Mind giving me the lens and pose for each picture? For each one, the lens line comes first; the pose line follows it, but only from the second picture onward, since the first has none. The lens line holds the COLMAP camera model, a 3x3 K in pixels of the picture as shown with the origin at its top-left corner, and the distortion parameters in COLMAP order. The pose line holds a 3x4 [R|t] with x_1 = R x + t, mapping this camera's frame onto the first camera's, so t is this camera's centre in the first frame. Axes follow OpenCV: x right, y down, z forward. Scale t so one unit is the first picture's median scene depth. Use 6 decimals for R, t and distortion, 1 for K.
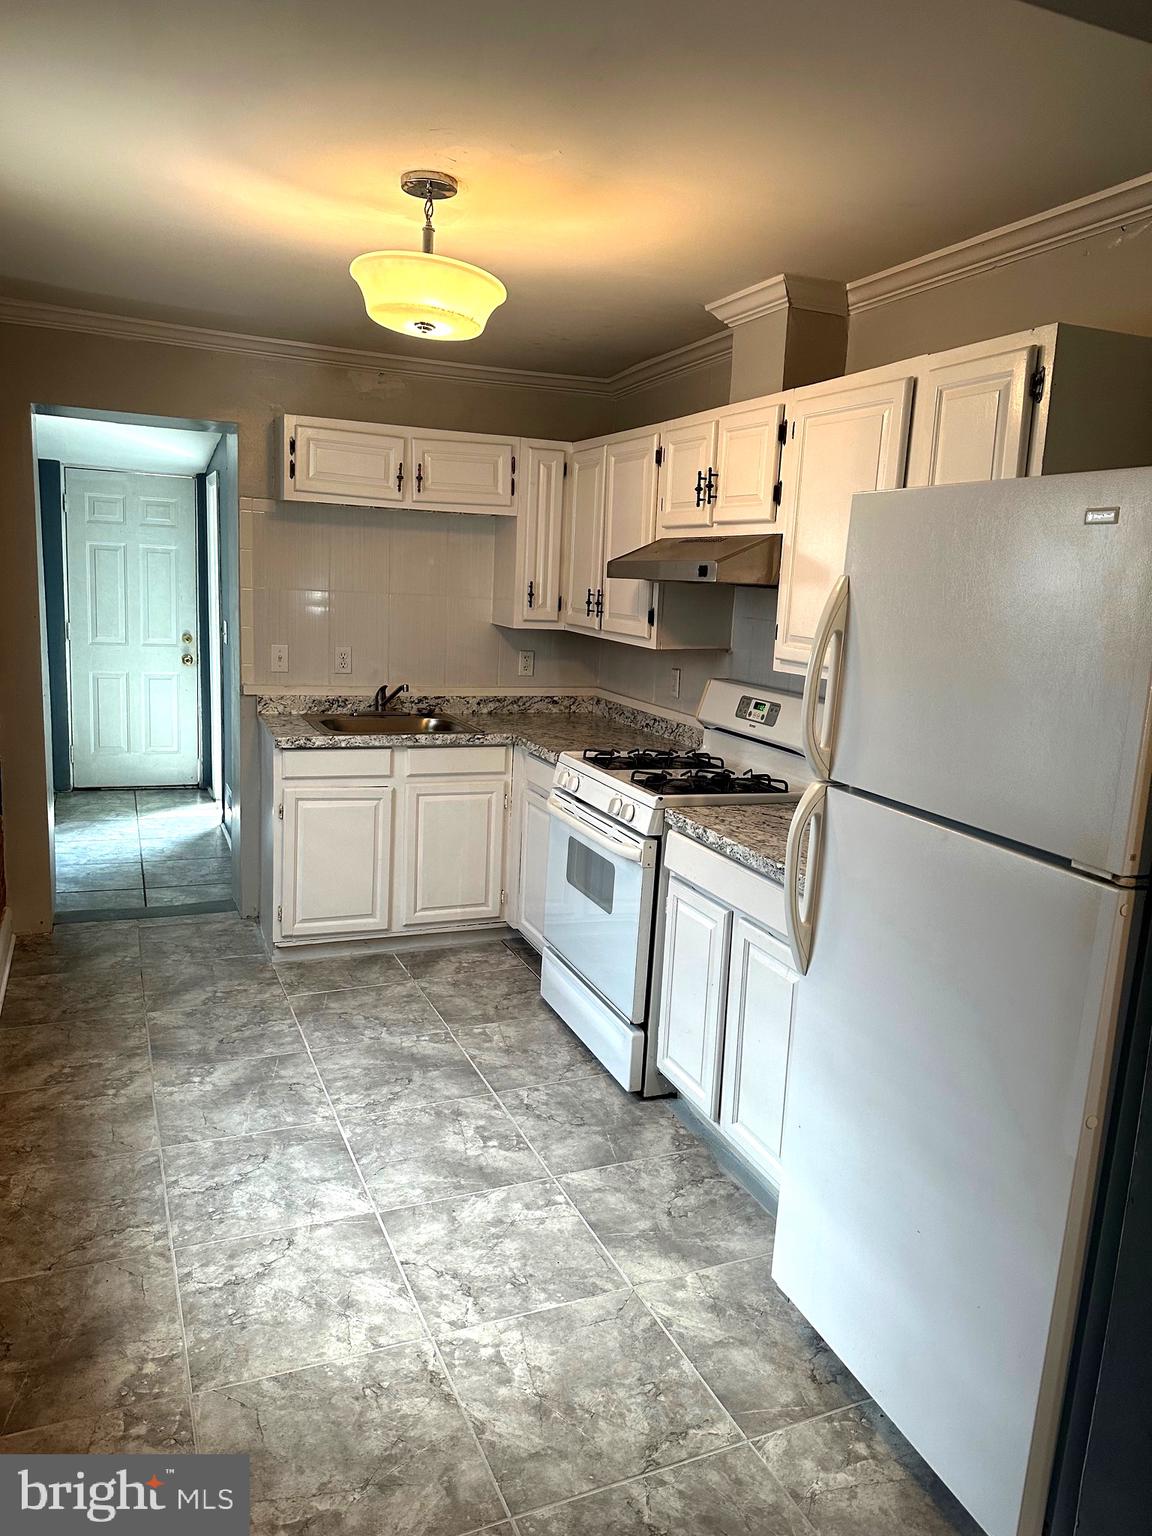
lens RADIAL K [[1083.6, 0, 581.3], [0, 1083.6, 760.9], [0, 0, 1]] dist [0.003271, -0.029462]
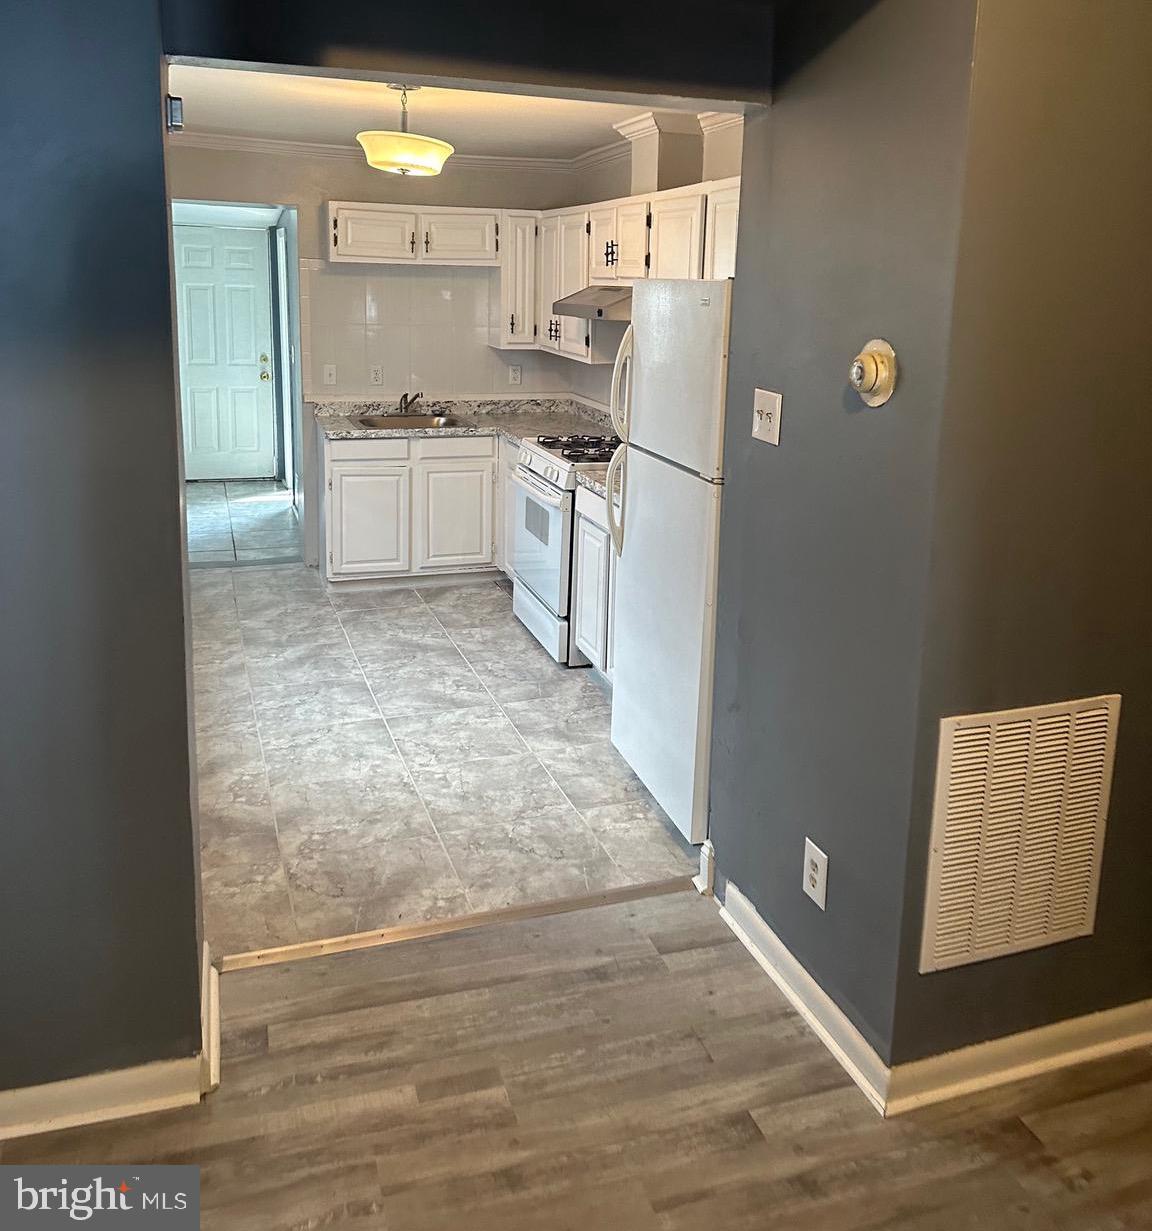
lens RADIAL K [[1089.9, 0, 603.7], [0, 1089.9, 480.5], [0, 0, 1]] dist [-0.003471, 0.012104]
pose [[0.998704, -0.012593, -0.049314, 0.182229], [0.013069, 0.999871, 0.009340, 0.041453], [0.049190, -0.009973, 0.998740, -0.490664]]
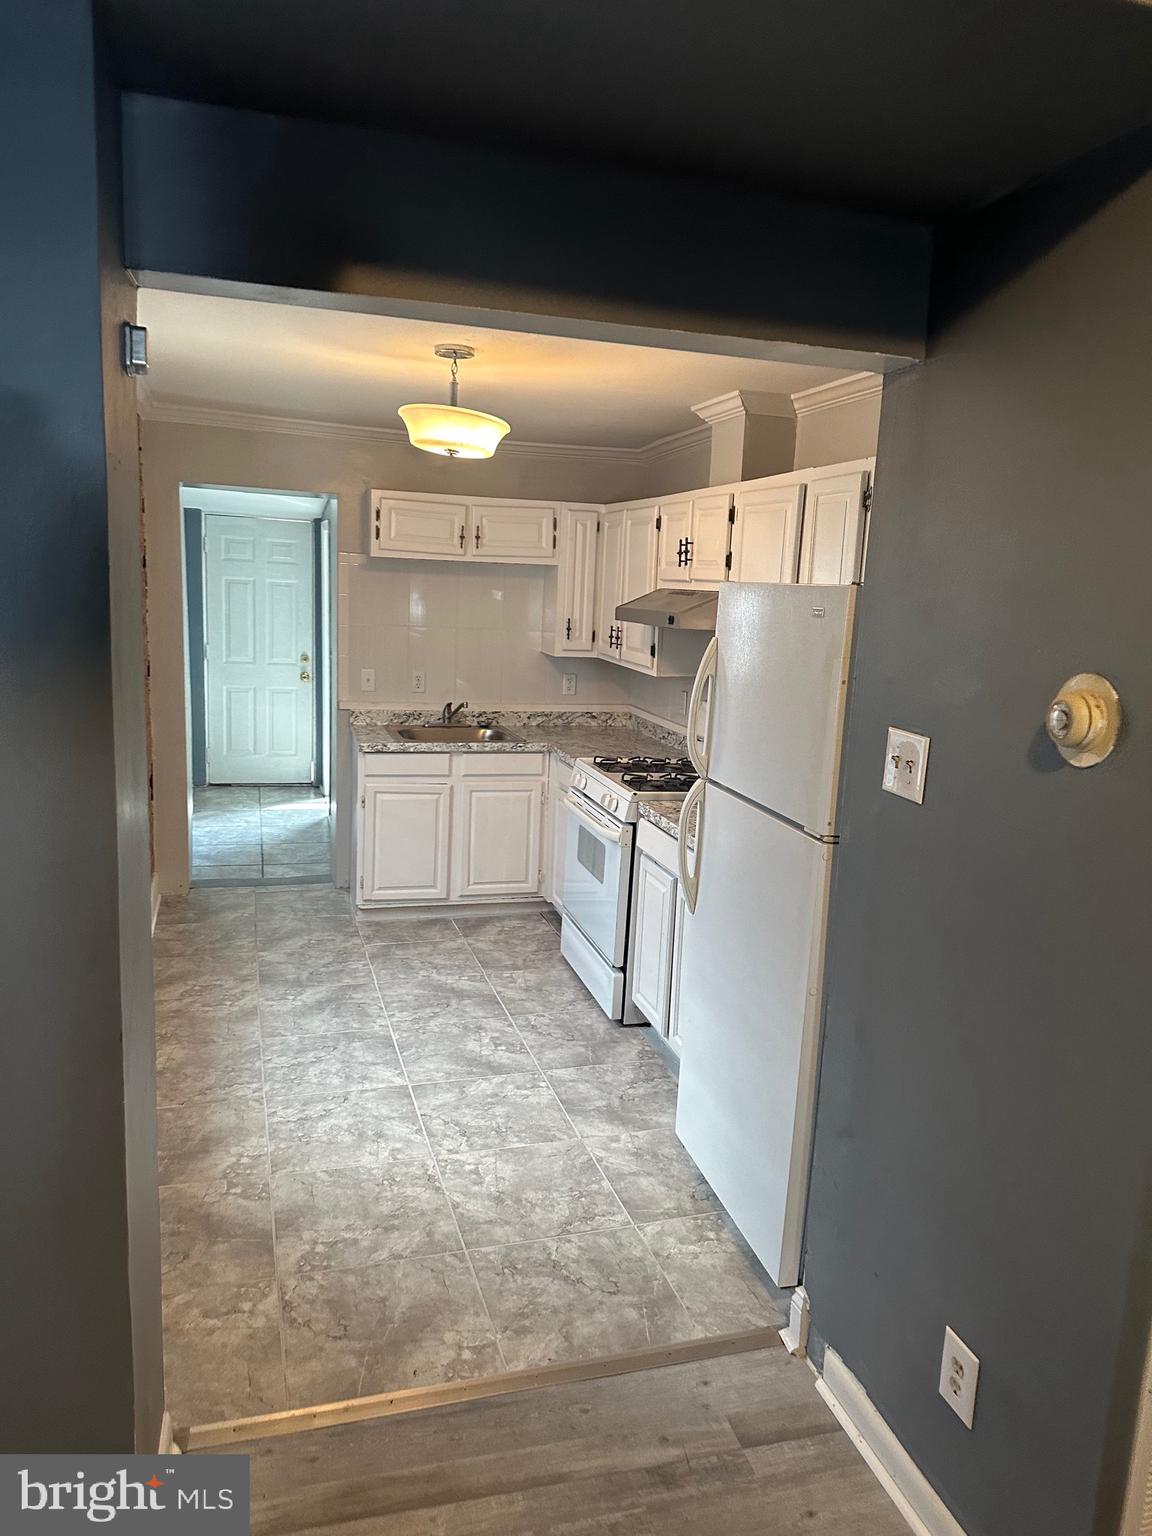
lens RADIAL K [[1083.6, 0, 590.3], [0, 1083.6, 767.7], [0, 0, 1]] dist [0.003271, -0.029462]
pose [[0.994577, 0.015633, -0.102817, 0.146381], [-0.015942, 0.999871, -0.002191, 0.006607], [0.102769, 0.003818, 0.994698, -0.295364]]
